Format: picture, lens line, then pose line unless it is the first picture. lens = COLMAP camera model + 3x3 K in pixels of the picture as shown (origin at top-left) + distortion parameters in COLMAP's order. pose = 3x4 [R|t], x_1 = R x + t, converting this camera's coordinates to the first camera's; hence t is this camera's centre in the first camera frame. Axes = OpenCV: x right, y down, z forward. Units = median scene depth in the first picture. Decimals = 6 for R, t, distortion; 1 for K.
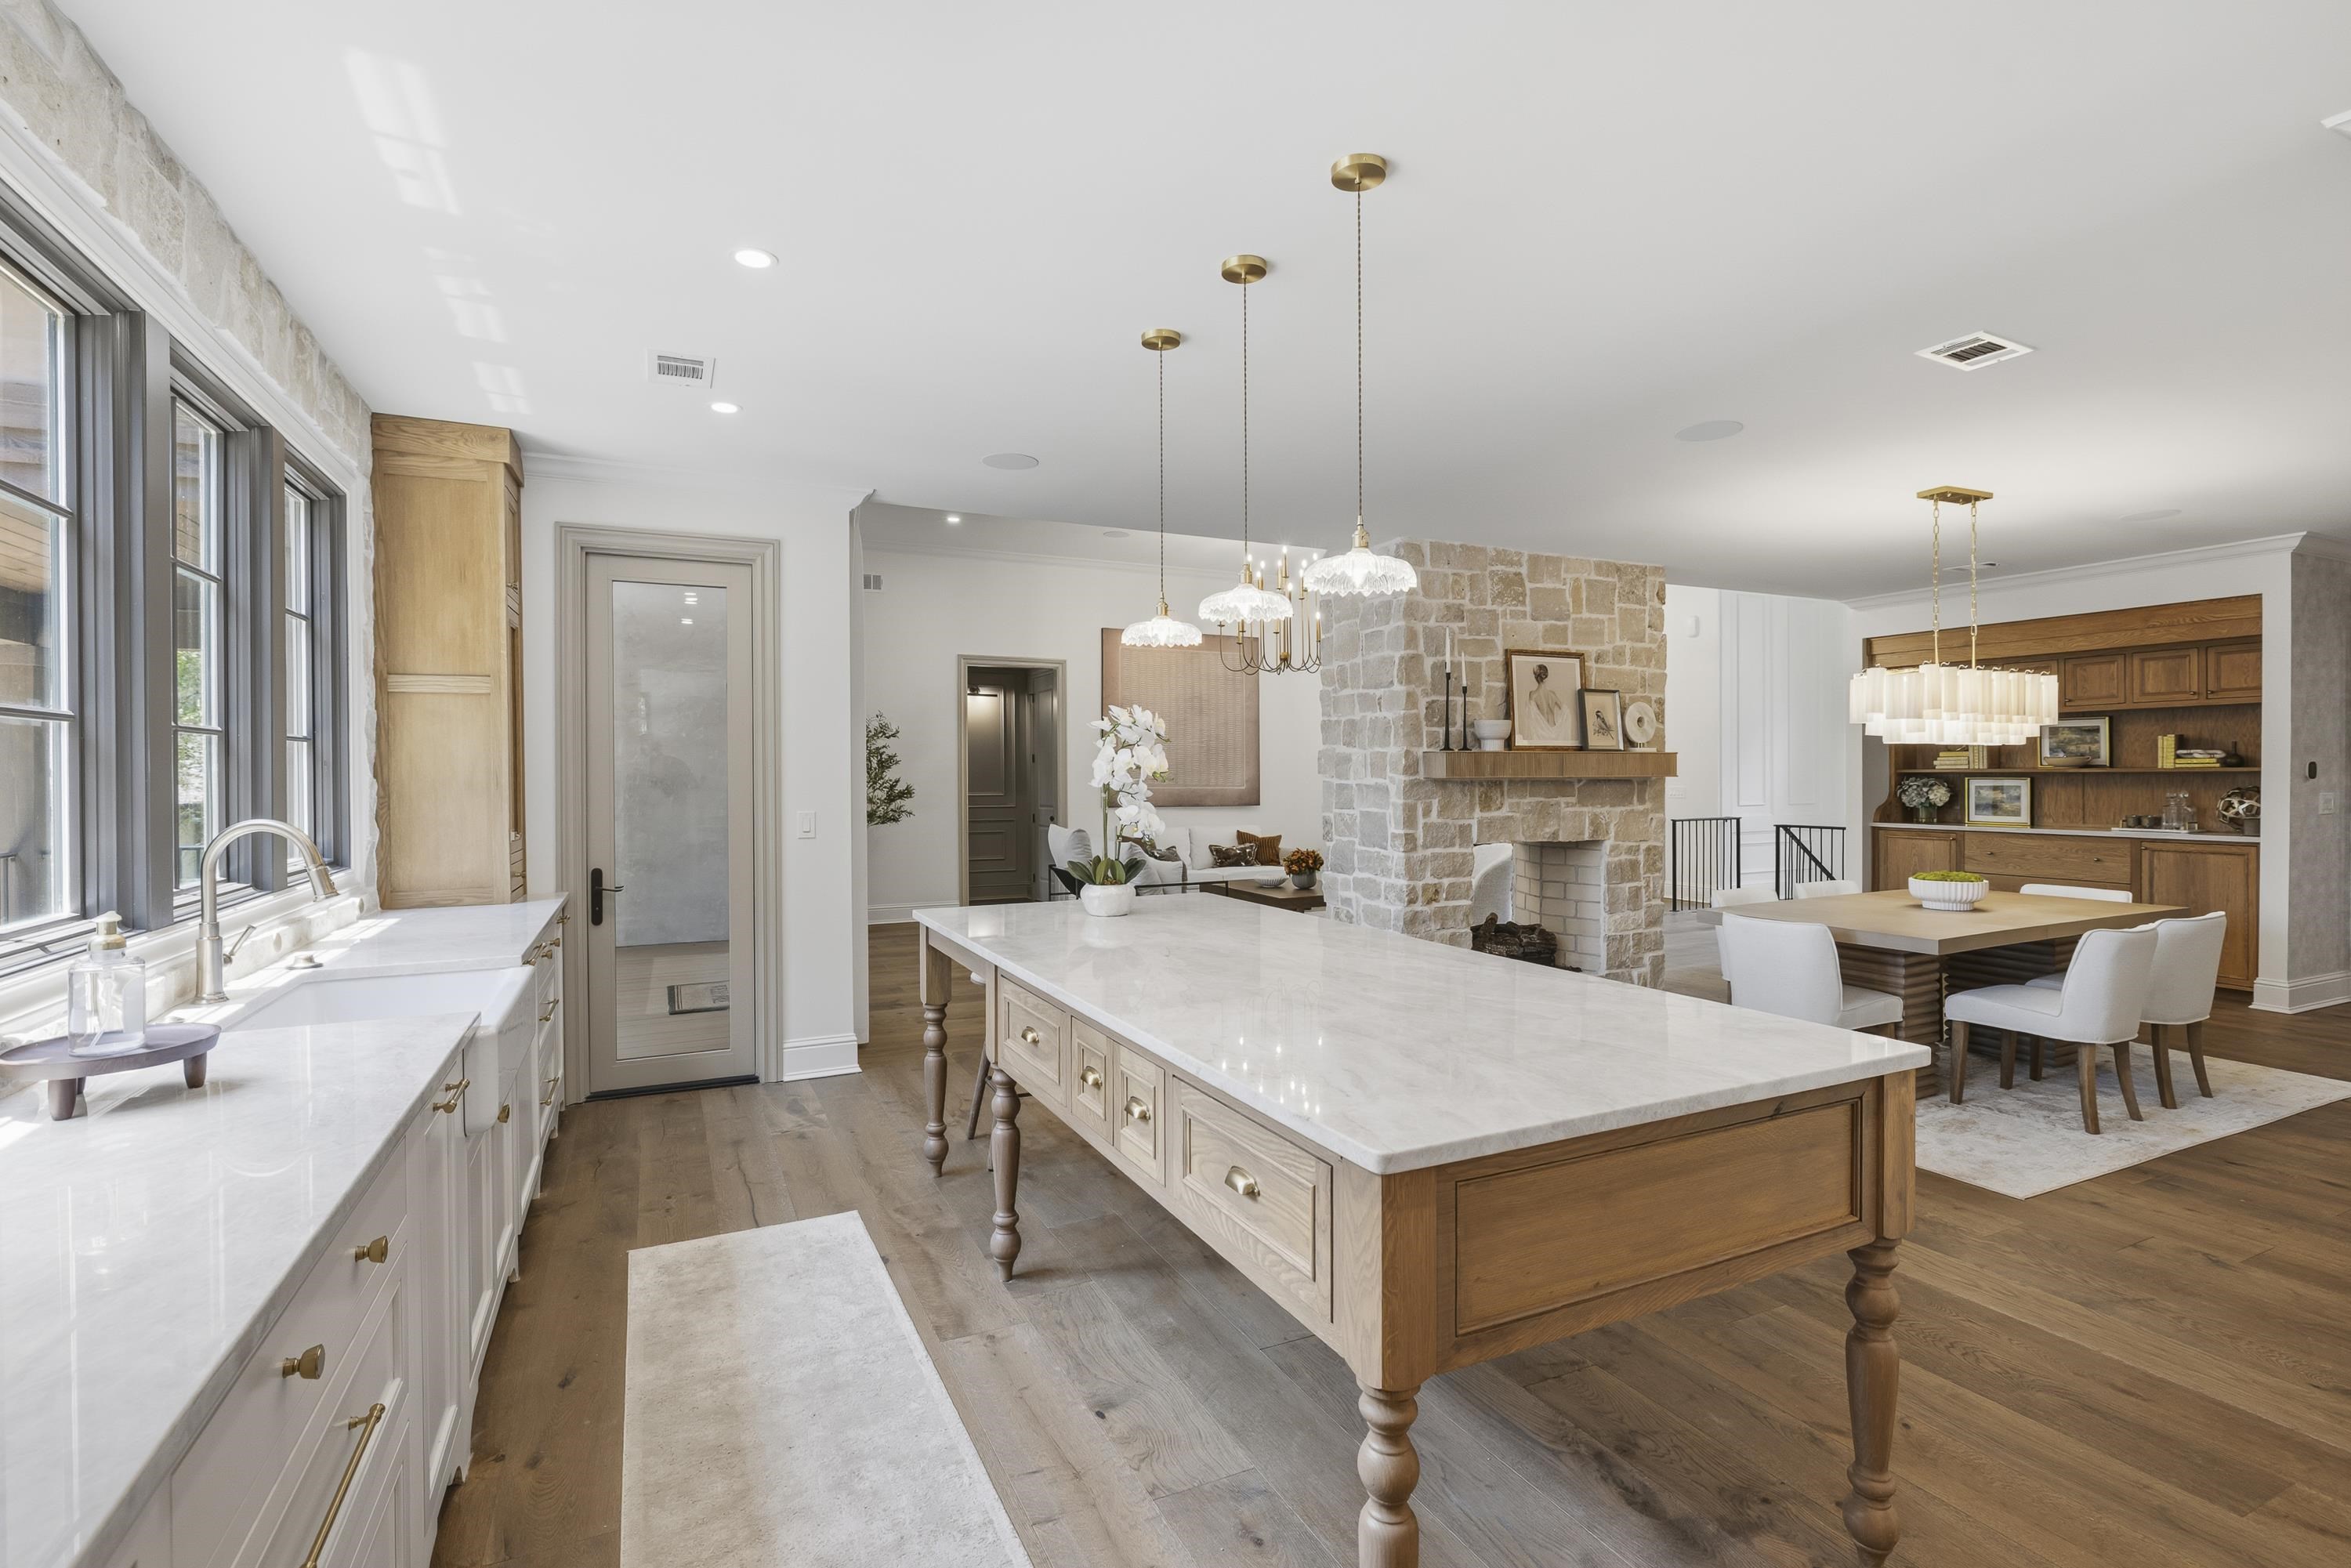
lens RADIAL K [[1079.8, 0, 1172.8], [0, 1079.8, 779.9], [0, 0, 1]] dist [-0.000348, 0.000005]
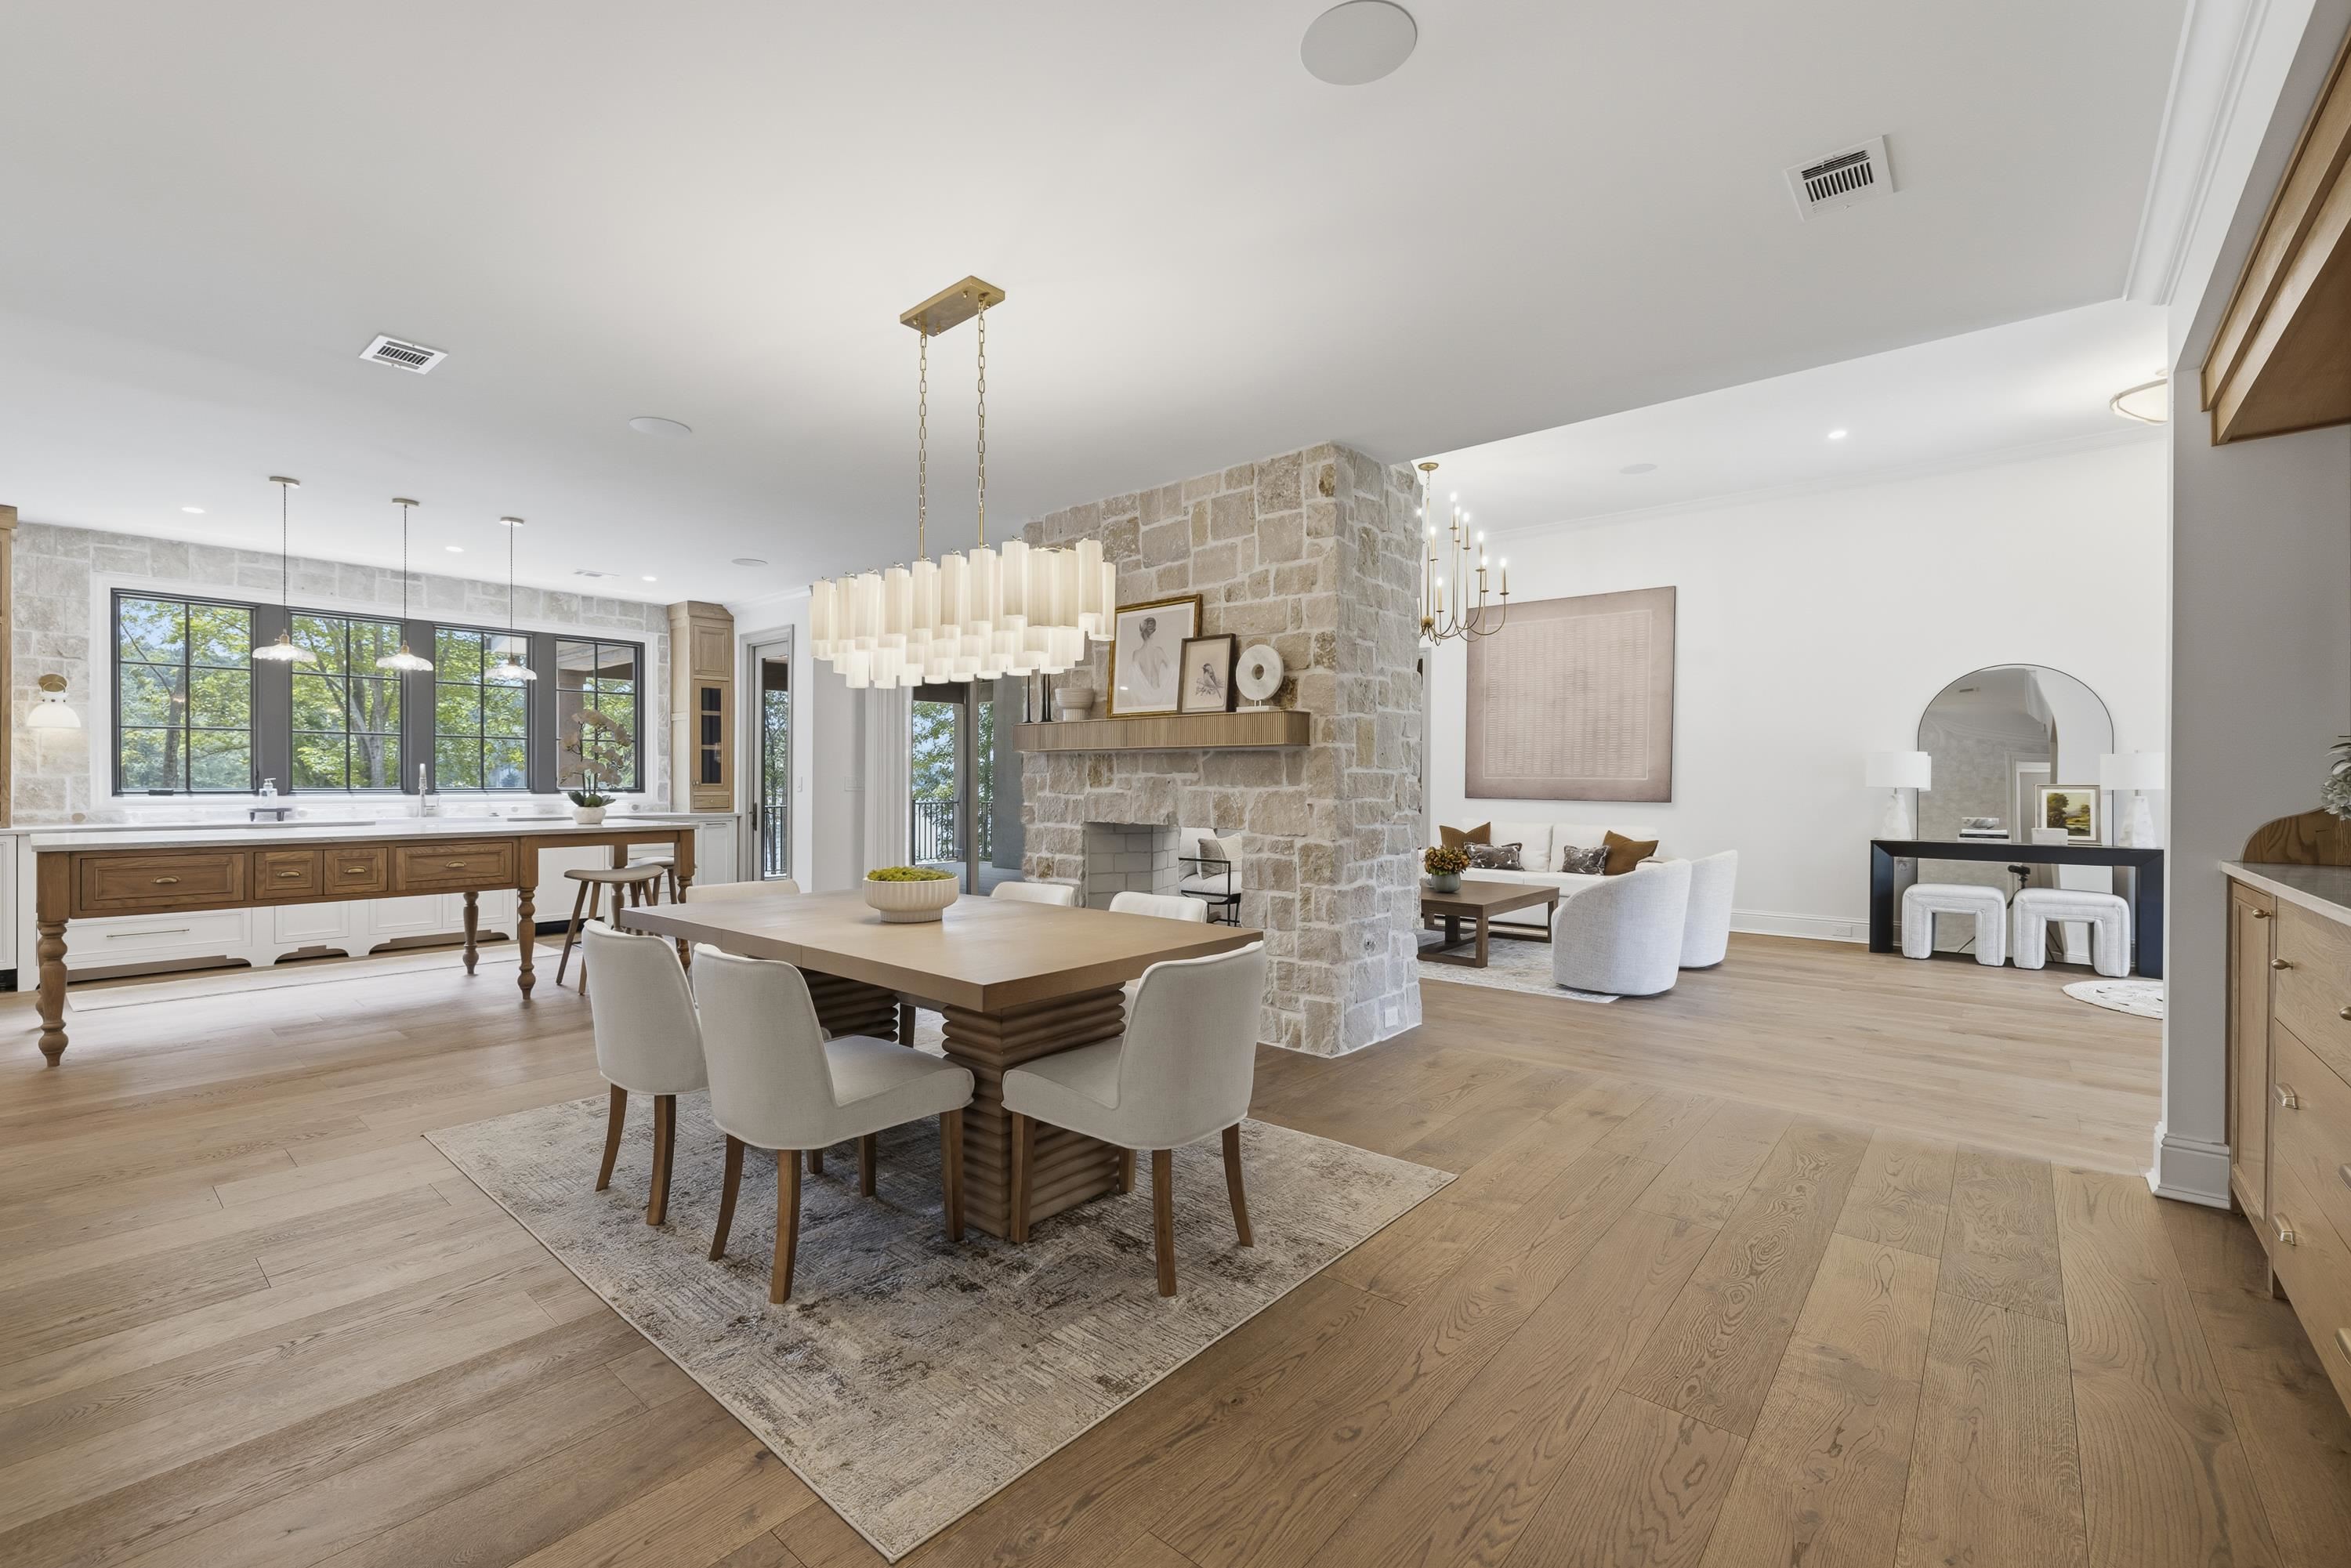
lens RADIAL K [[992.4, 0, 1172.5], [0, 992.4, 783.9], [0, 0, 1]] dist [-0.001047, -0.000032]
pose [[0.400014, 0.008127, -0.916473, 1.035998], [-0.012414, 0.999917, 0.003448, 0.021338], [0.916425, 0.009998, 0.400082, 0.679886]]
